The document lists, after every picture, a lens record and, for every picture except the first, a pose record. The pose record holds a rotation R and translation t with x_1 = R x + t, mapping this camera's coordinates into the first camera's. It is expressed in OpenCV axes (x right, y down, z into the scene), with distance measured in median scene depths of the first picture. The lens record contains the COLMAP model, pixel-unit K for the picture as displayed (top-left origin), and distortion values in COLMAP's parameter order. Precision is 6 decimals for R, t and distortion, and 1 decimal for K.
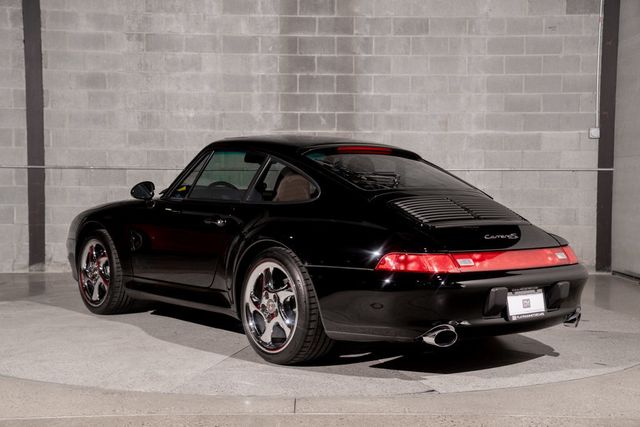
lens RADIAL K [[952.7, 0, 317.5], [0, 952.7, 215.1], [0, 0, 1]] dist [0.147320, 0.625396]
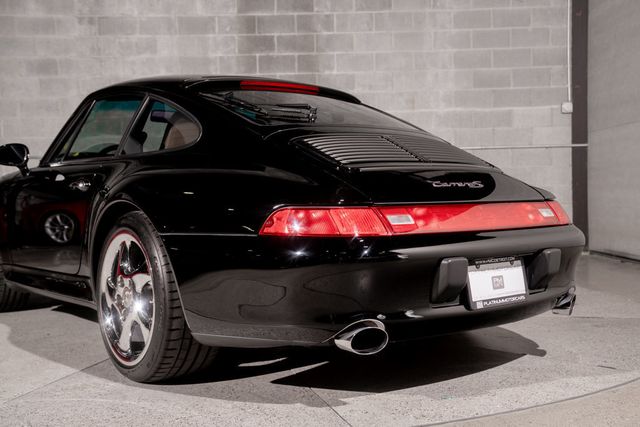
lens RADIAL K [[737.7, 0, 322.4], [0, 737.7, 212.9], [0, 0, 1]] dist [0.021064, 0.375110]
pose [[0.999335, -0.027140, -0.024361, 0.059288], [0.026715, 0.999488, -0.017583, 0.026794], [0.024825, 0.016921, 0.999549, 0.262559]]
